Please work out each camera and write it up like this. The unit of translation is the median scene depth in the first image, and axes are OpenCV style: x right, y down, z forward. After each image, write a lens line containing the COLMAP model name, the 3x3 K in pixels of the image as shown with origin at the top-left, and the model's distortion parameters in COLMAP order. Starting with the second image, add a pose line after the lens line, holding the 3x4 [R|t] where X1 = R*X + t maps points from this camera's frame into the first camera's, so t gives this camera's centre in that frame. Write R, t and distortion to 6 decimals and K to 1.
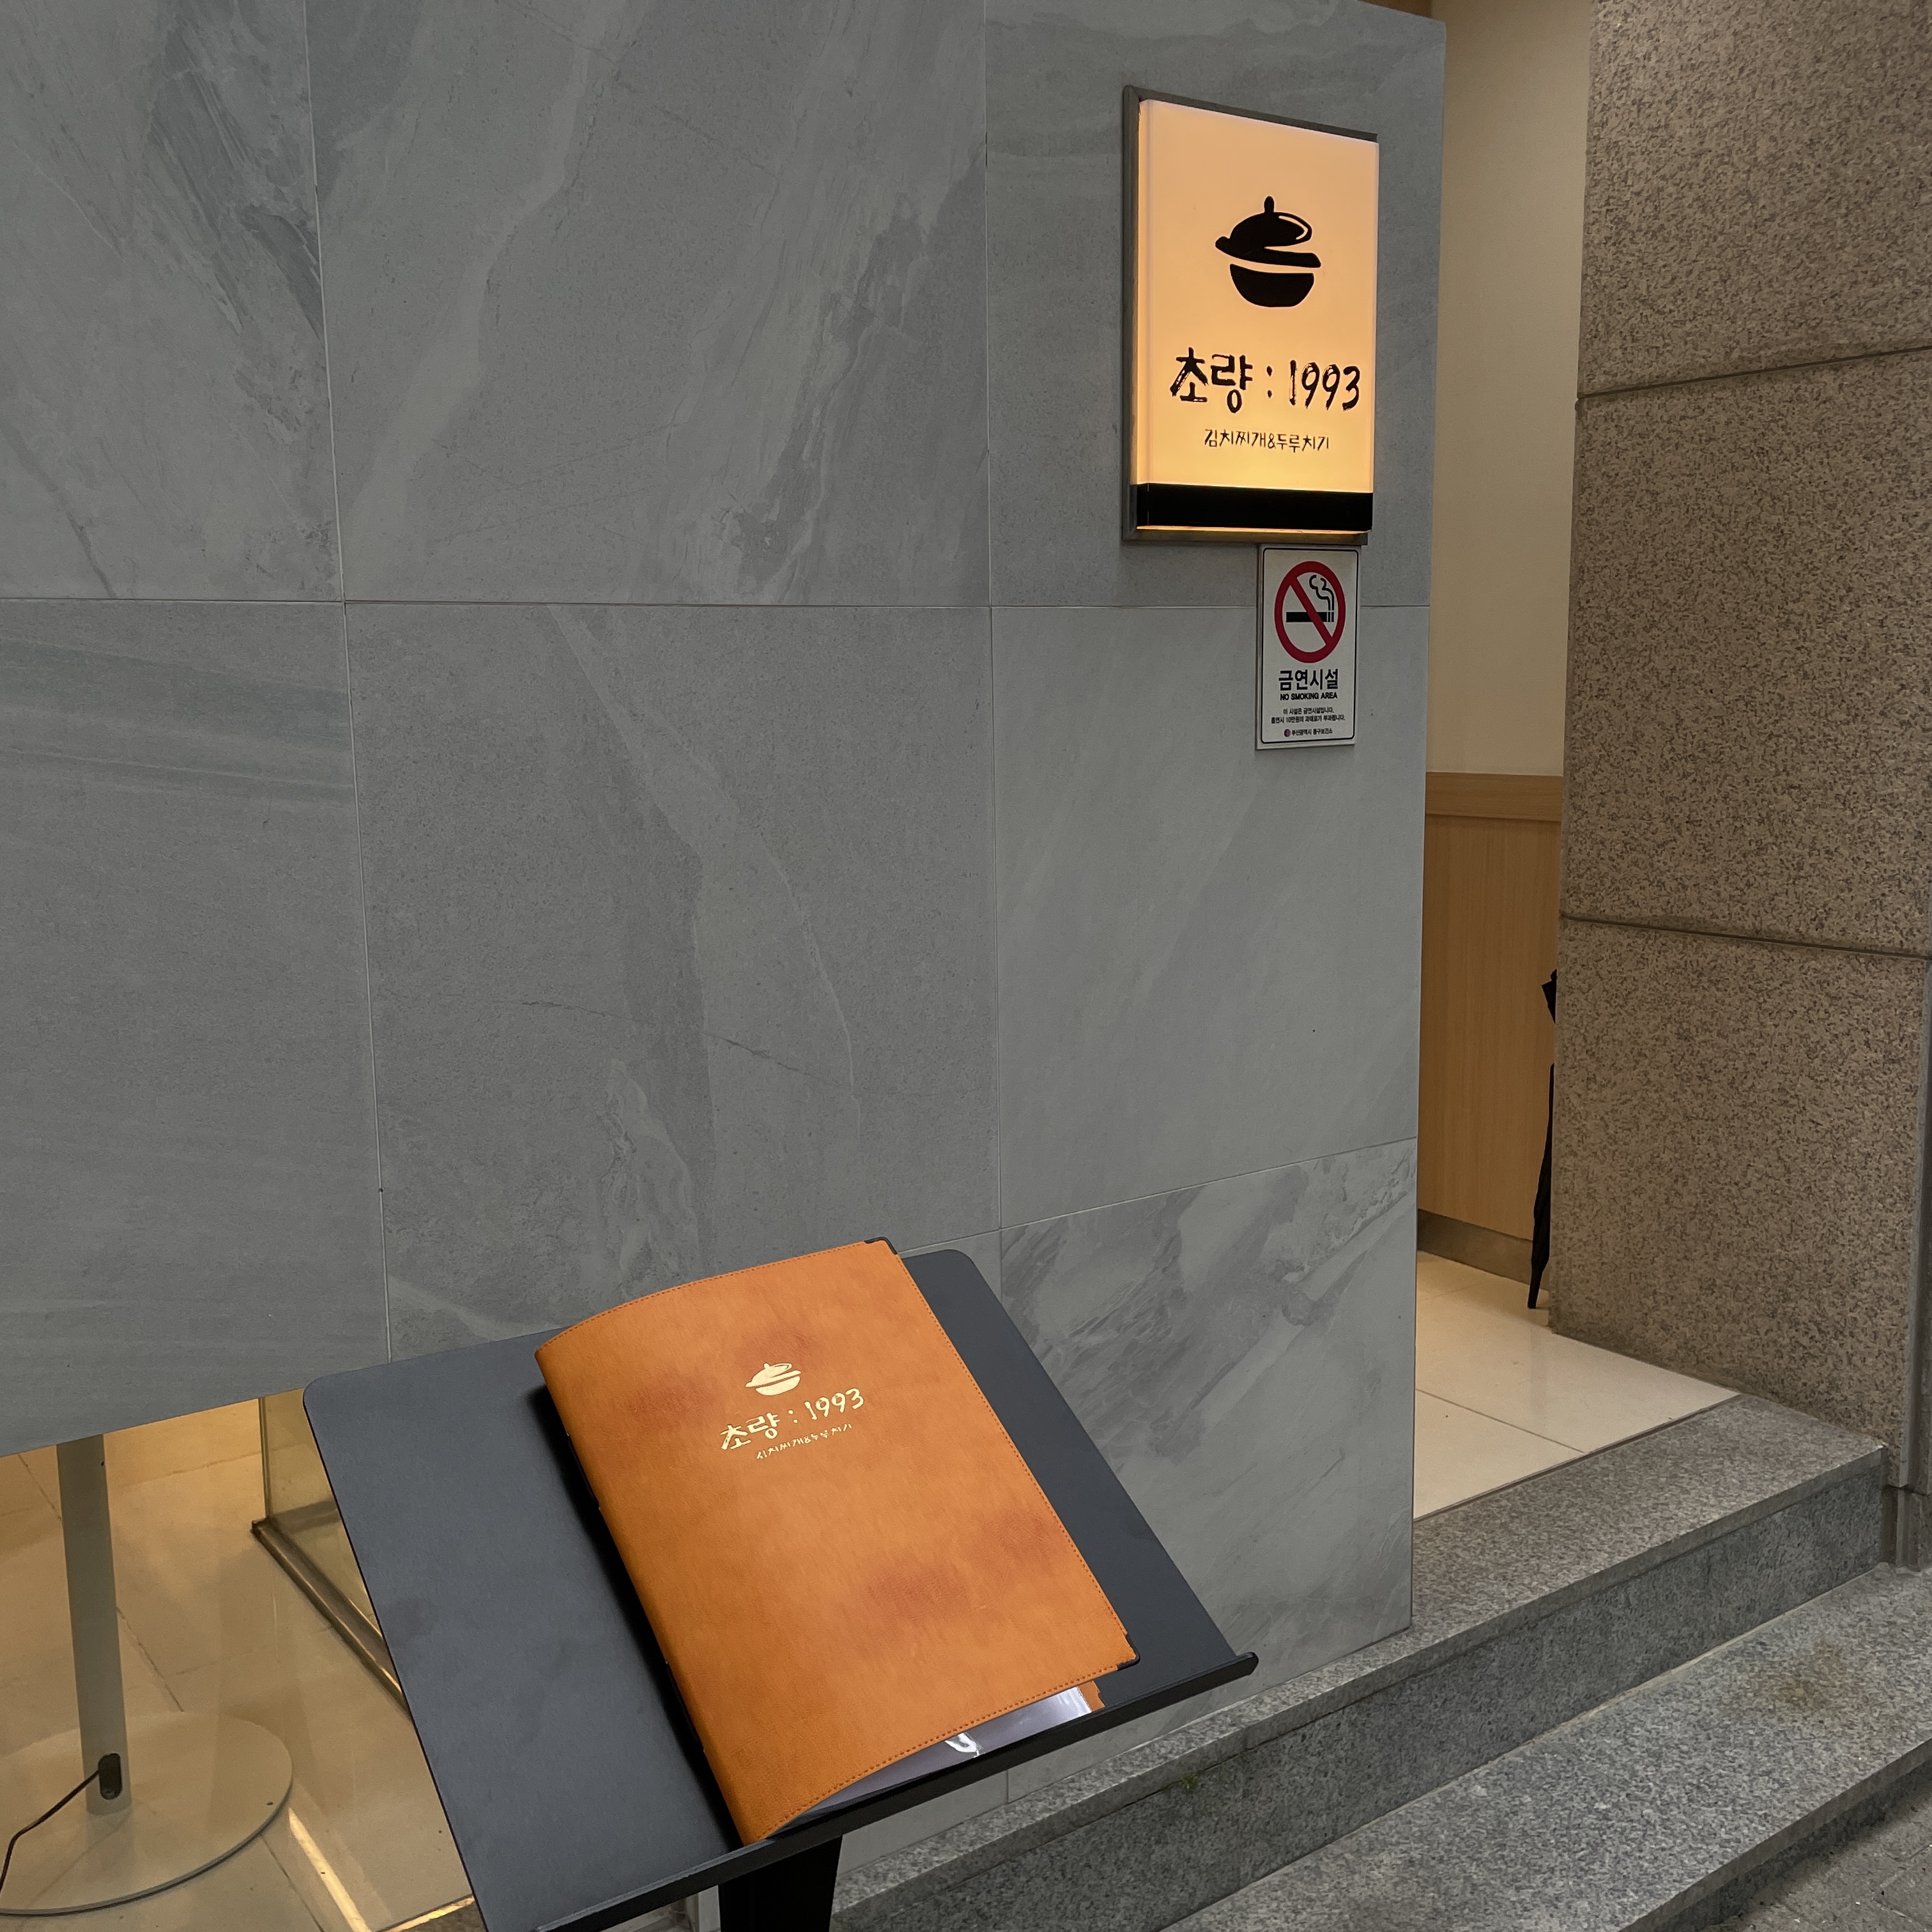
lens RADIAL K [[1944.8, 0, 964.0], [0, 1944.8, 947.4], [0, 0, 1]] dist [0.094798, -0.111286]
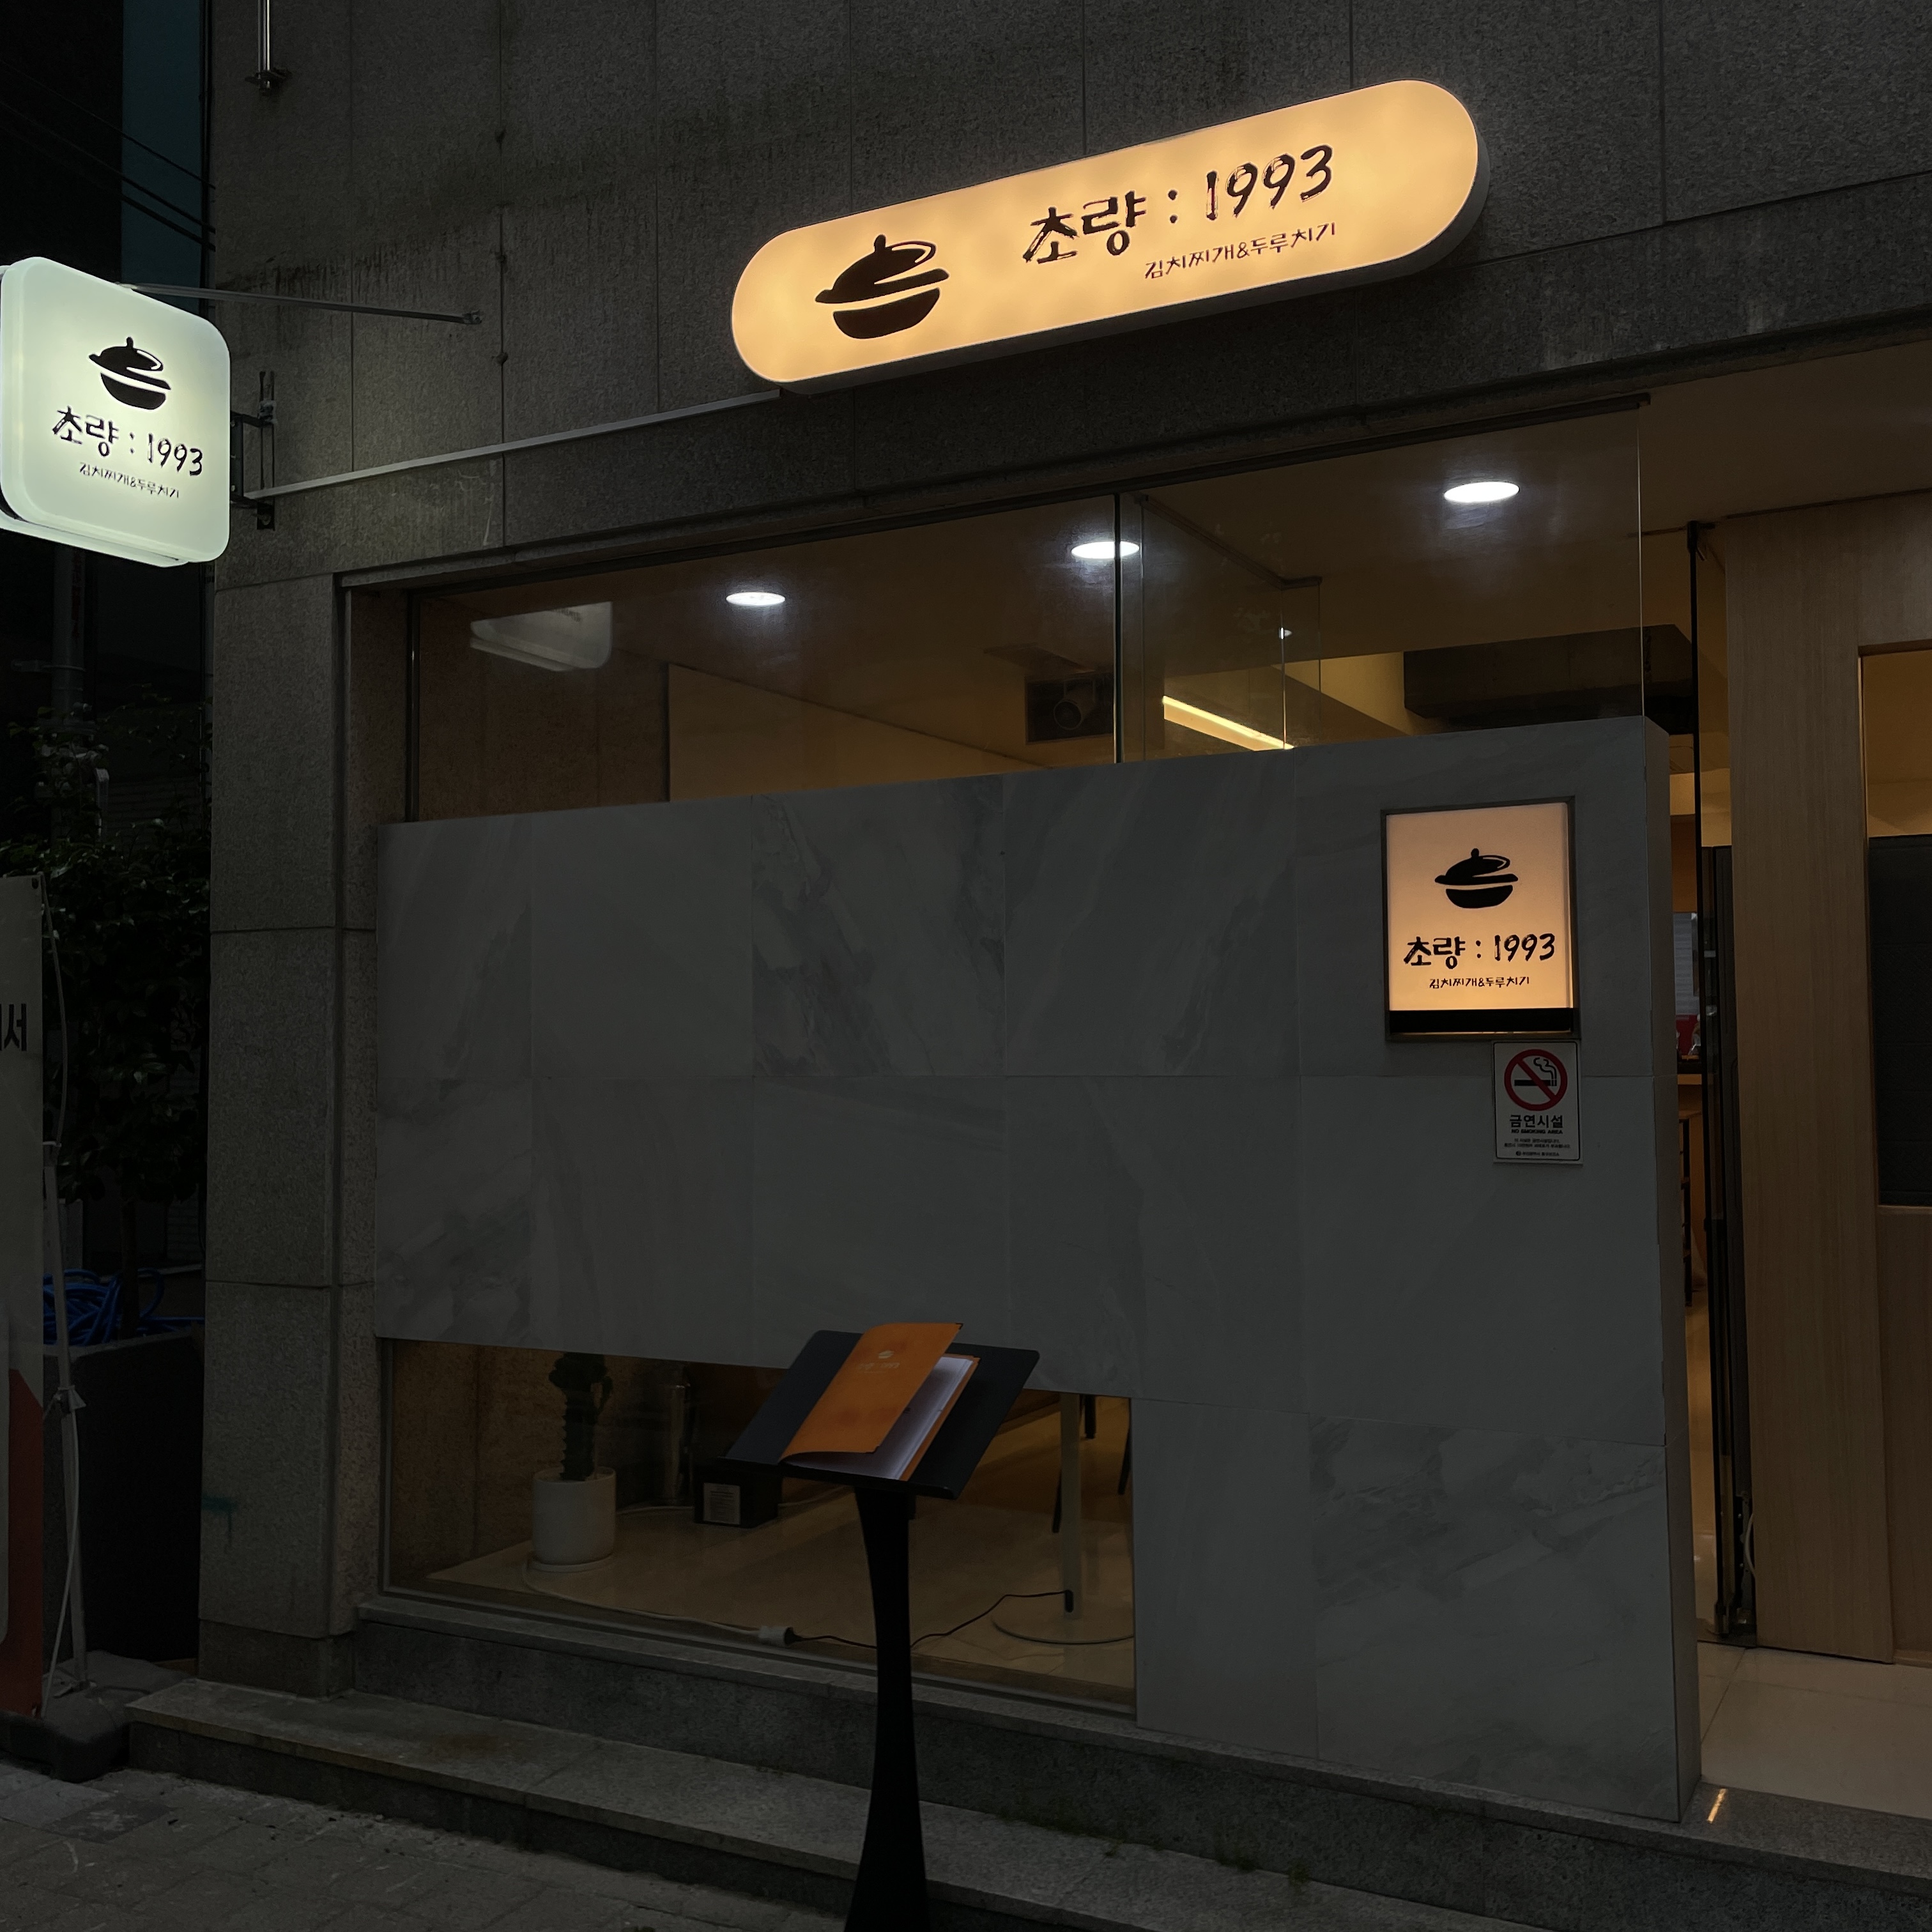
lens RADIAL K [[1944.8, 0, 964.0], [0, 1944.8, 947.4], [0, 0, 1]] dist [0.094798, -0.111286]
pose [[0.437967, -0.036778, -0.898239, 1.473936], [-0.128038, 0.986425, -0.102818, -0.053865], [0.889827, 0.160040, 0.427312, -0.135814]]
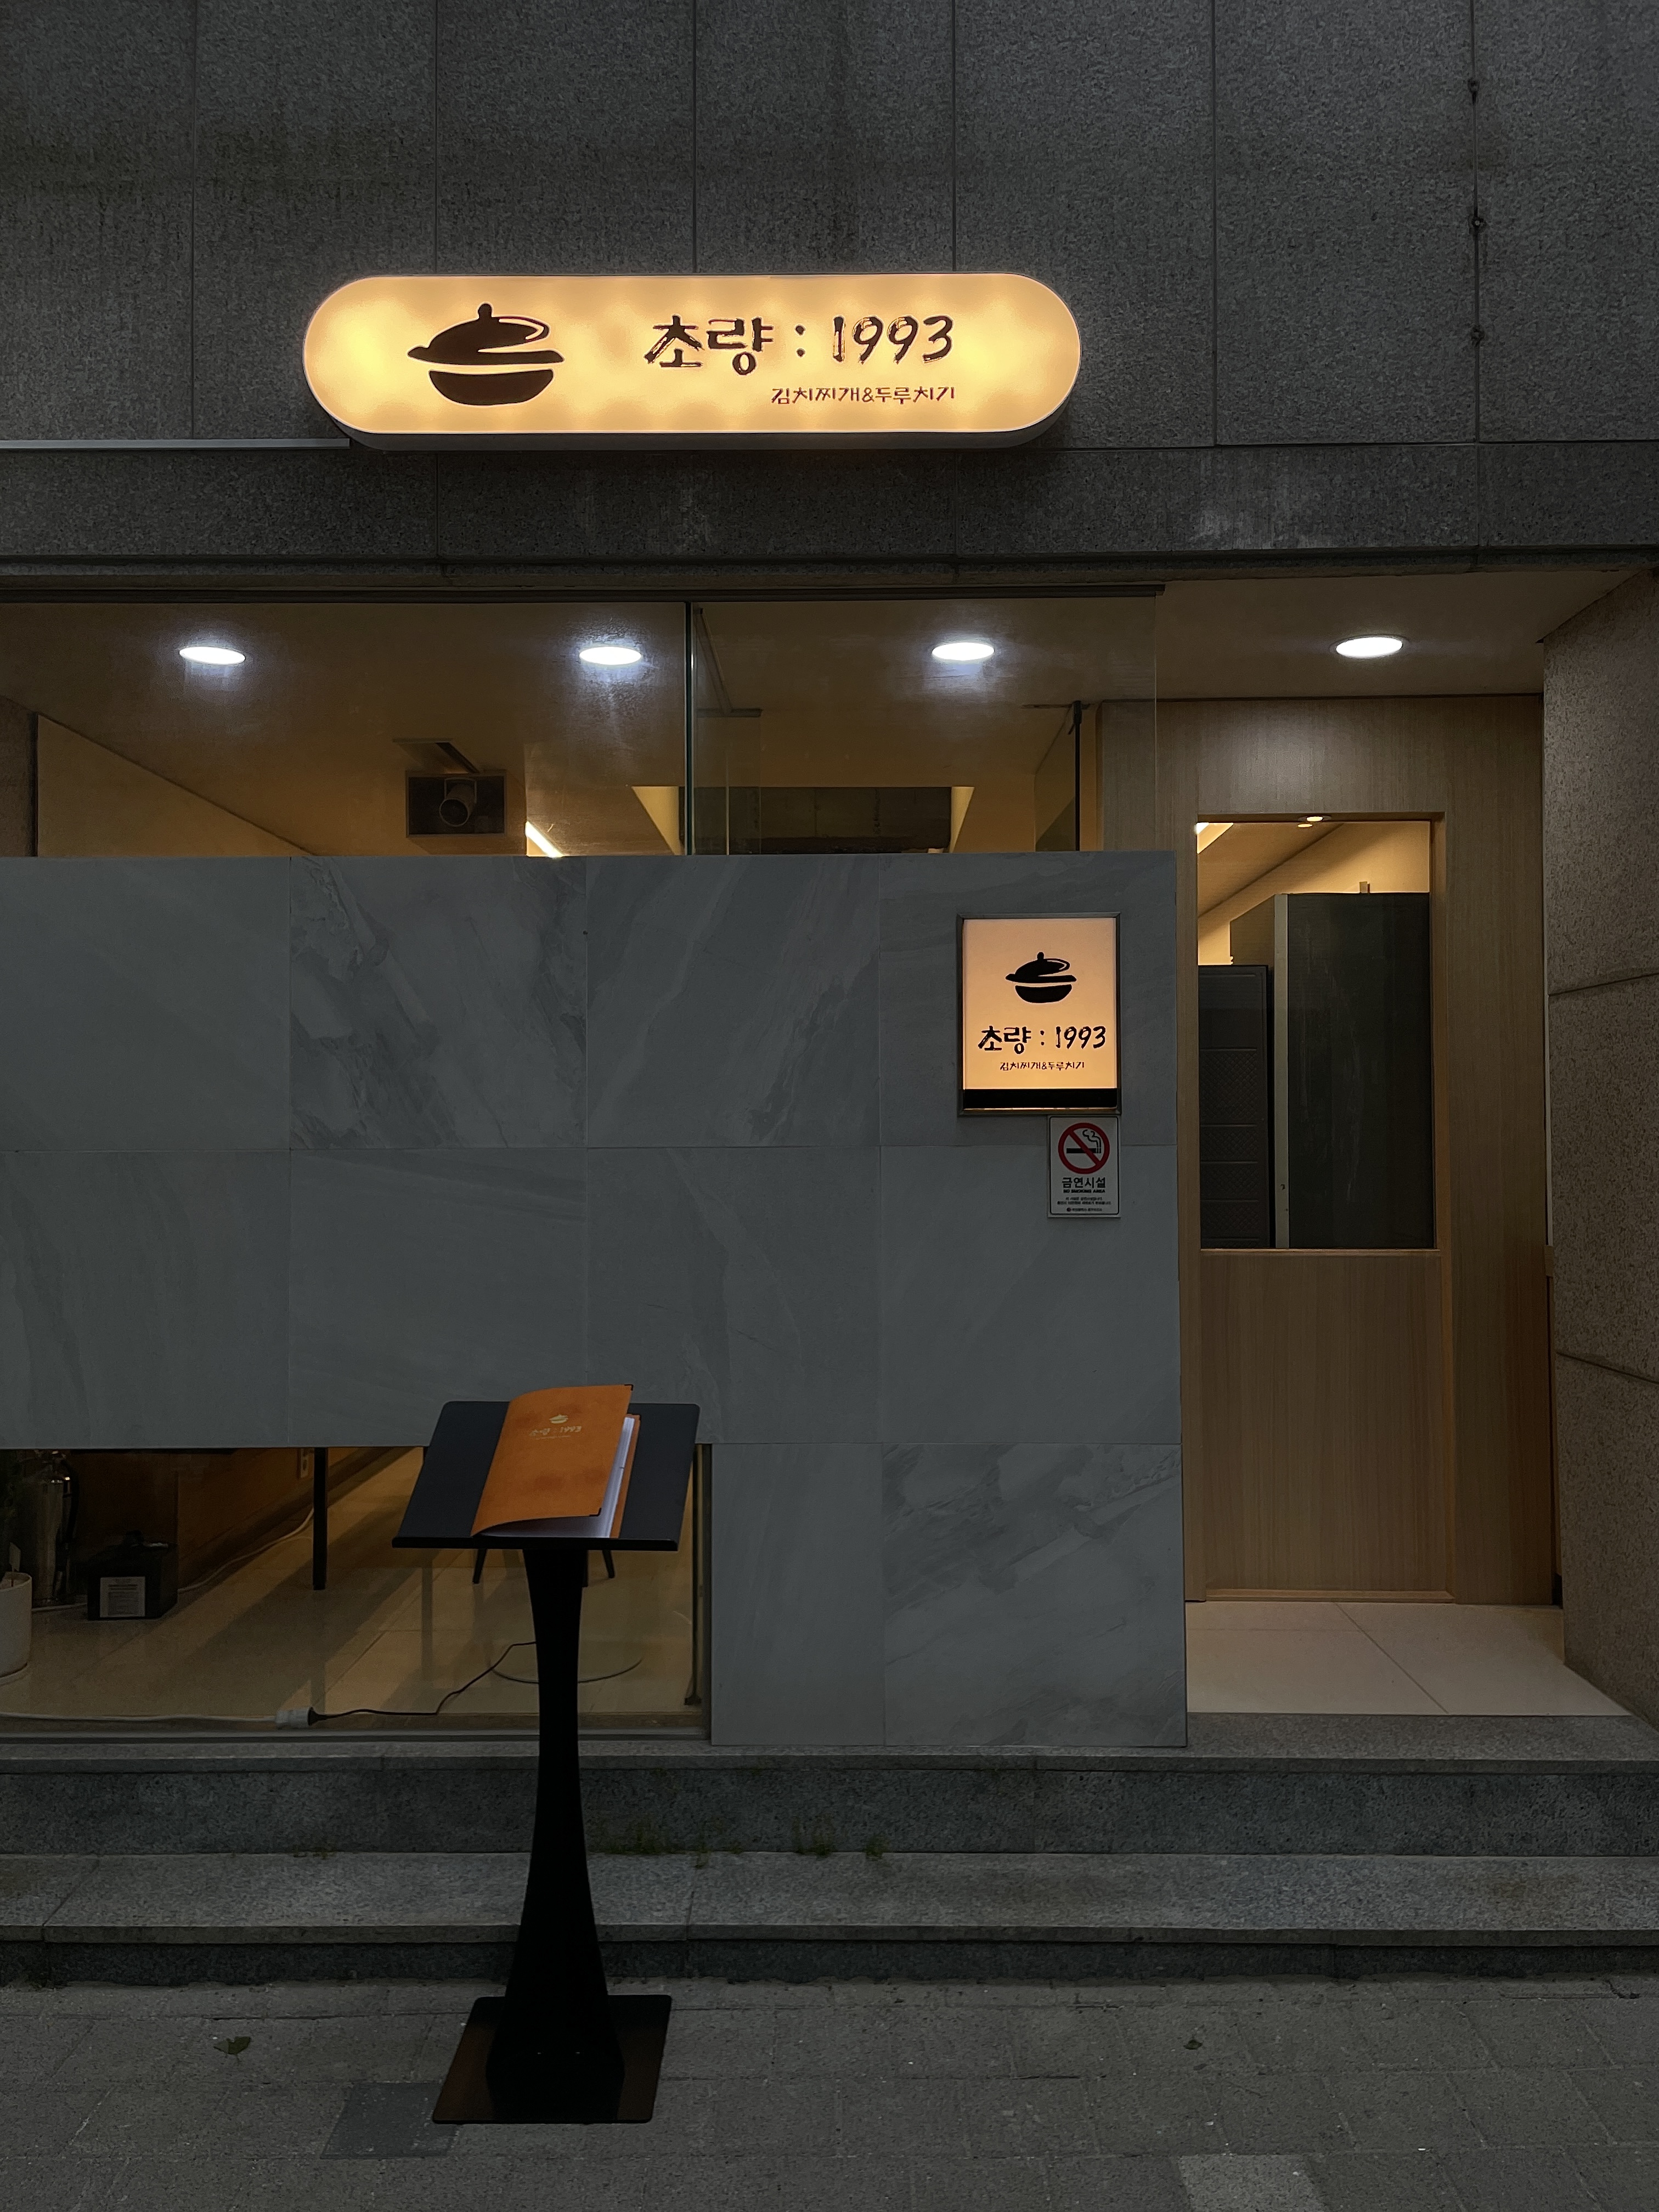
lens RADIAL K [[1668.0, 0, 832.9], [0, 1668.0, 1089.7], [0, 0, 1]] dist [0.099568, -0.124463]
pose [[0.804001, -0.005993, -0.594598, 0.990562], [-0.093659, 0.986191, -0.136583, 0.021248], [0.587206, 0.165502, 0.792337, -0.481098]]
